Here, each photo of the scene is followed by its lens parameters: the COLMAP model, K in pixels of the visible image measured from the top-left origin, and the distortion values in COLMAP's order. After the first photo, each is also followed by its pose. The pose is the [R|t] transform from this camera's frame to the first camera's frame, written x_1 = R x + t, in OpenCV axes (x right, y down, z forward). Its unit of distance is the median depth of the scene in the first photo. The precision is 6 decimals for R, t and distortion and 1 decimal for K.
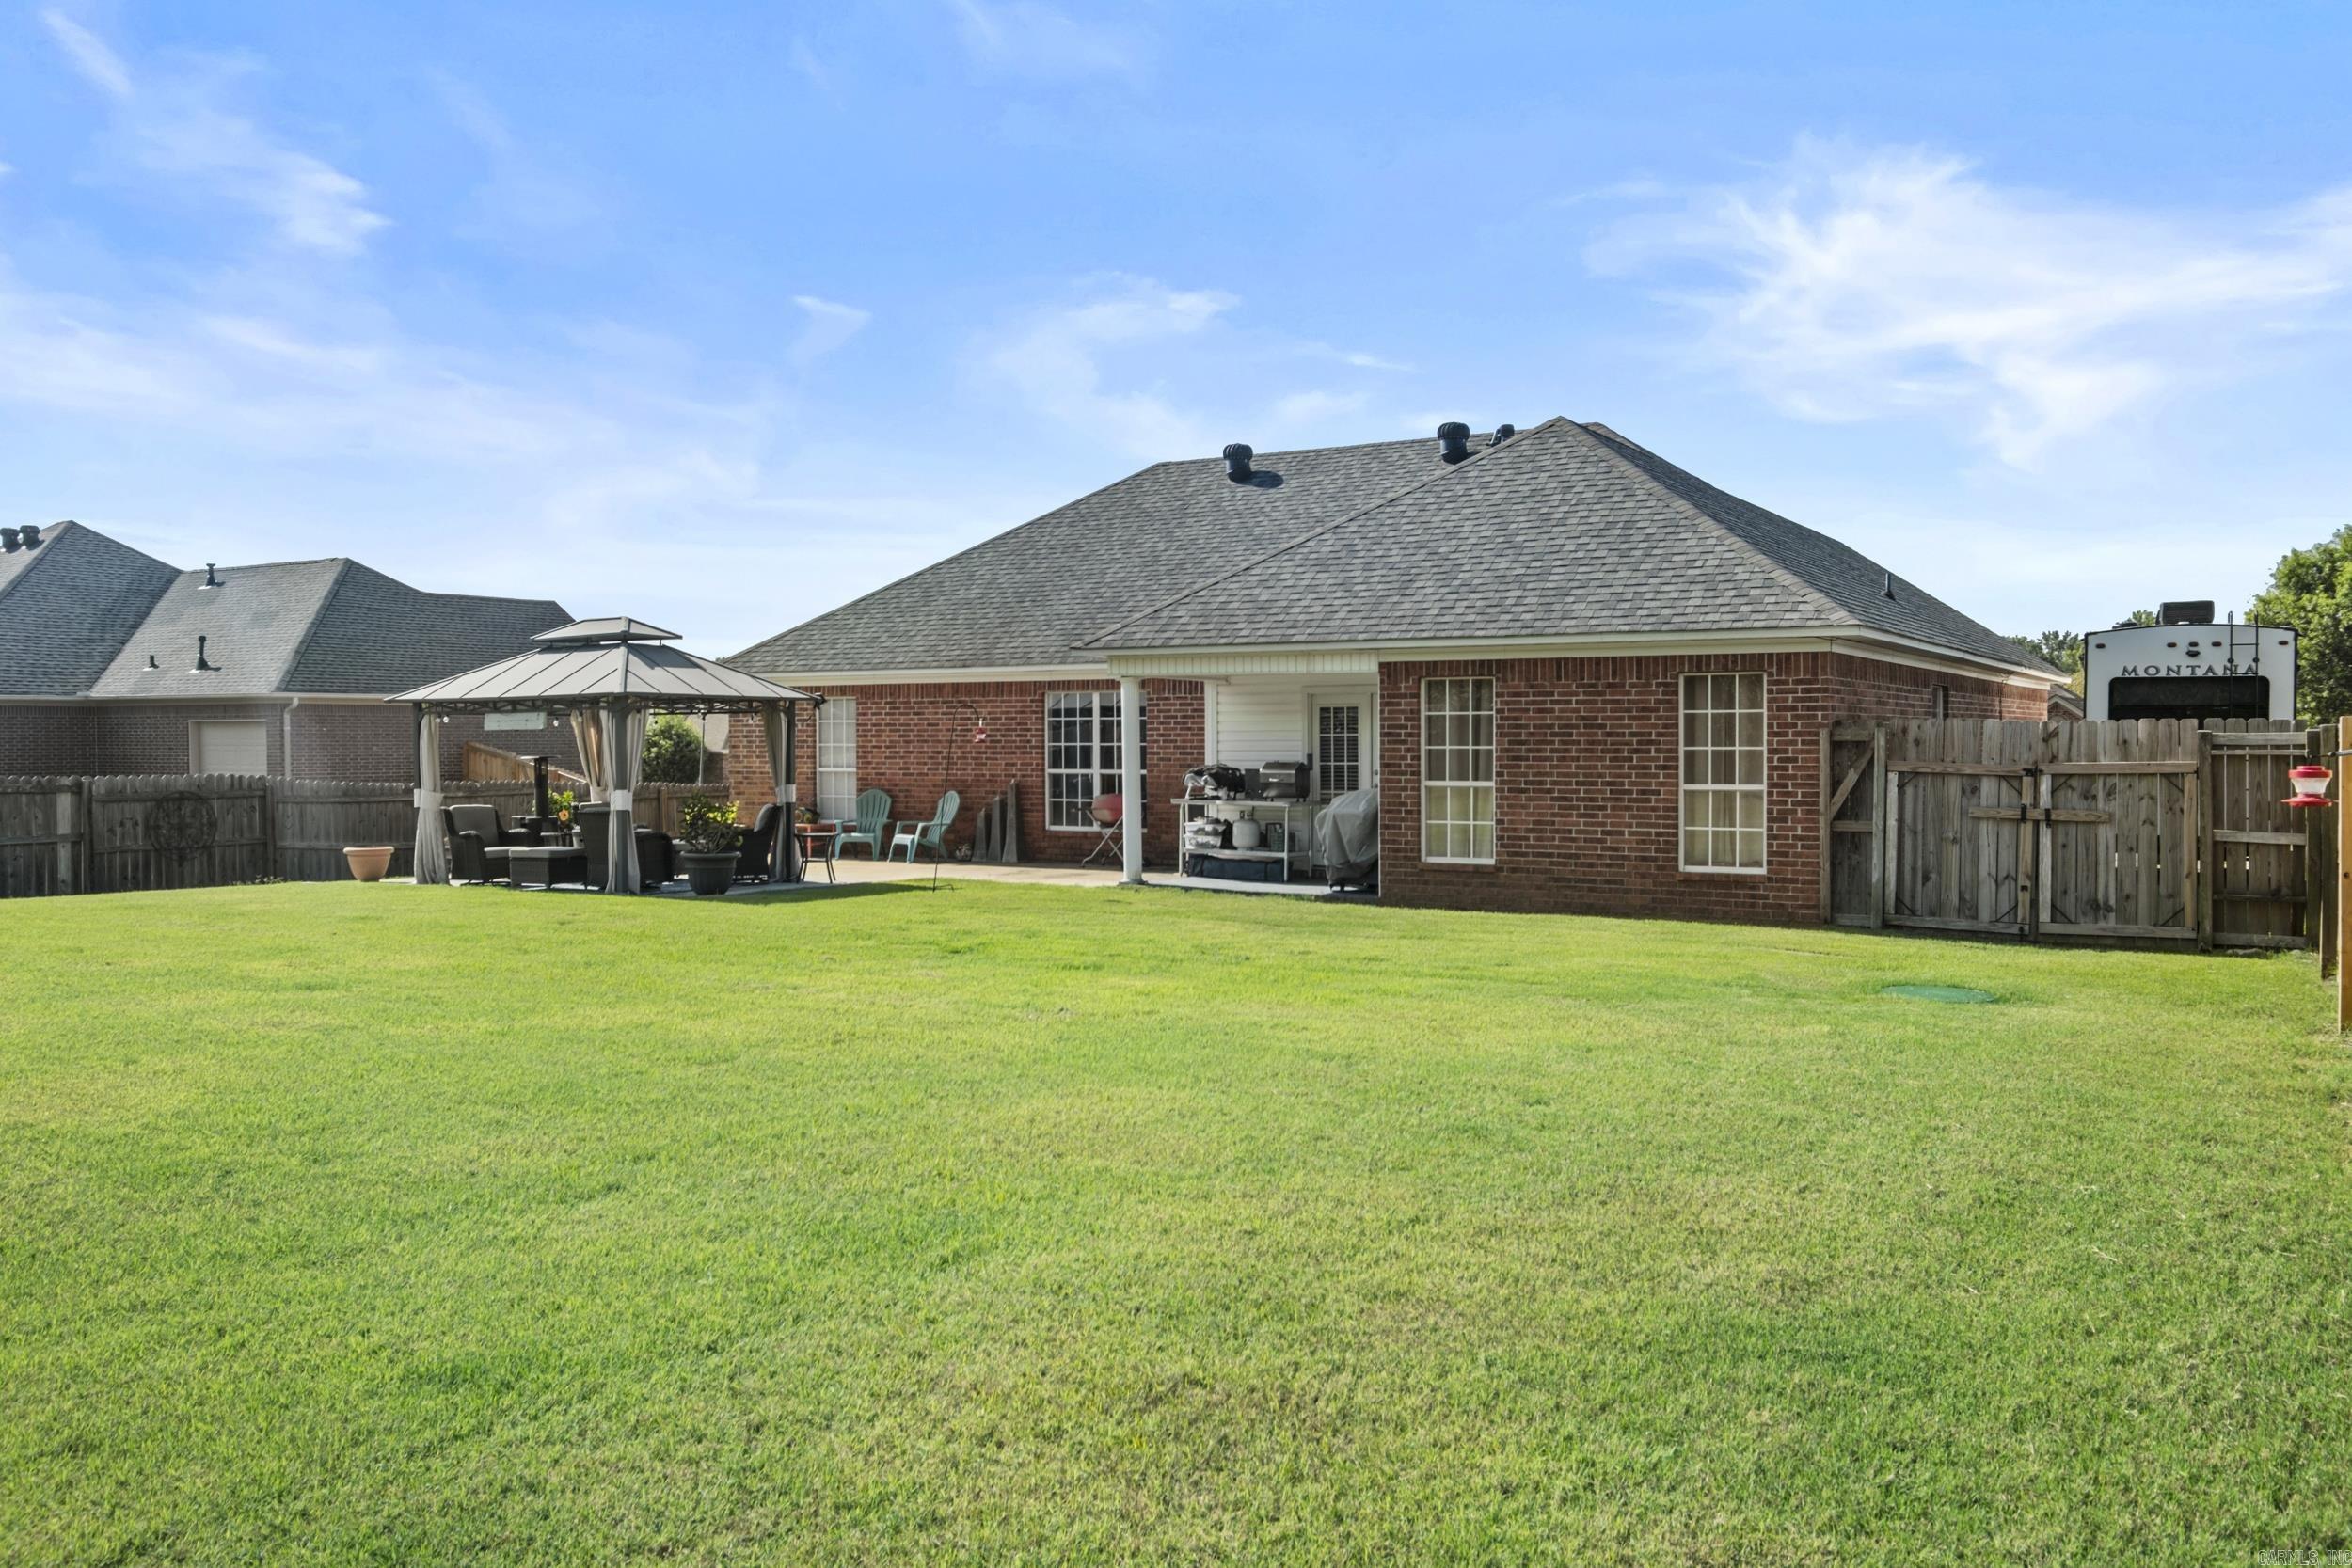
lens RADIAL K [[1787.1, 0, 1176.0], [0, 1787.1, 784.0], [0, 0, 1]] dist [-0.000112, 0.000162]
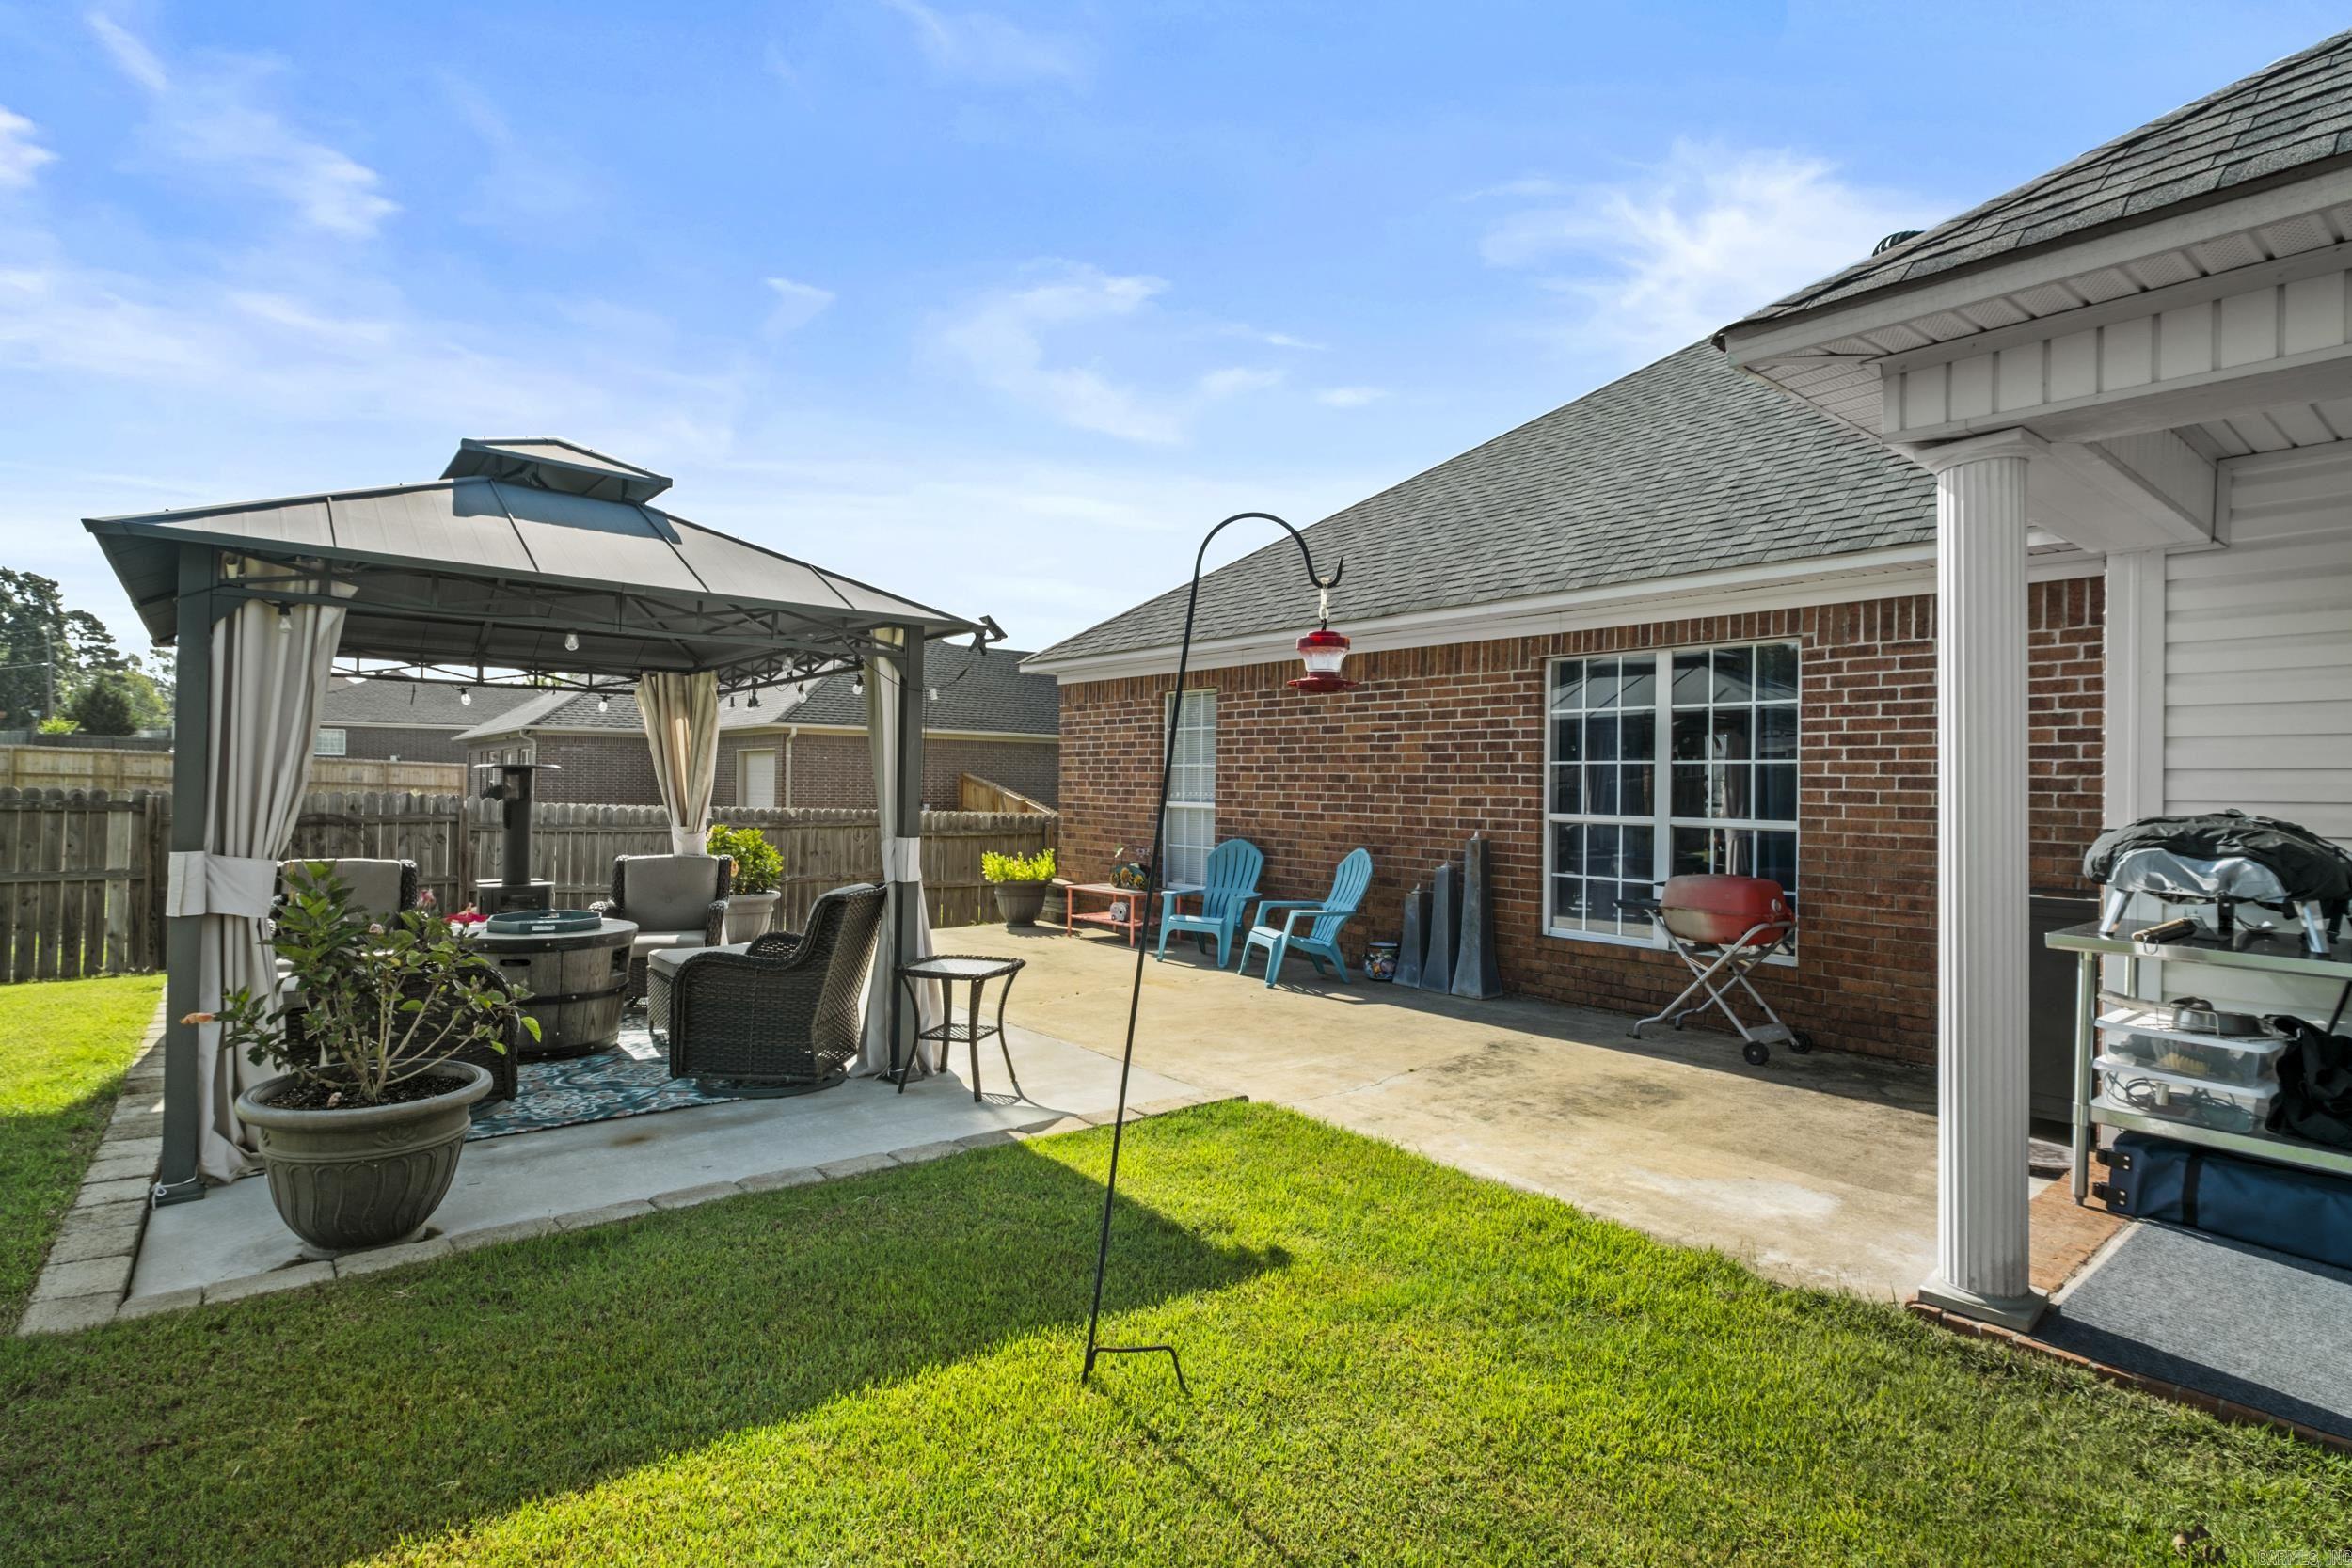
lens RADIAL K [[1158.7, 0, 1143.9], [0, 1158.7, 775.0], [0, 0, 1]] dist [-0.001575, -0.000050]
pose [[0.931574, 0.013581, -0.363299, -0.081440], [-0.026475, 0.999183, -0.030534, -0.008356], [0.362587, 0.038063, 0.931172, 0.896727]]
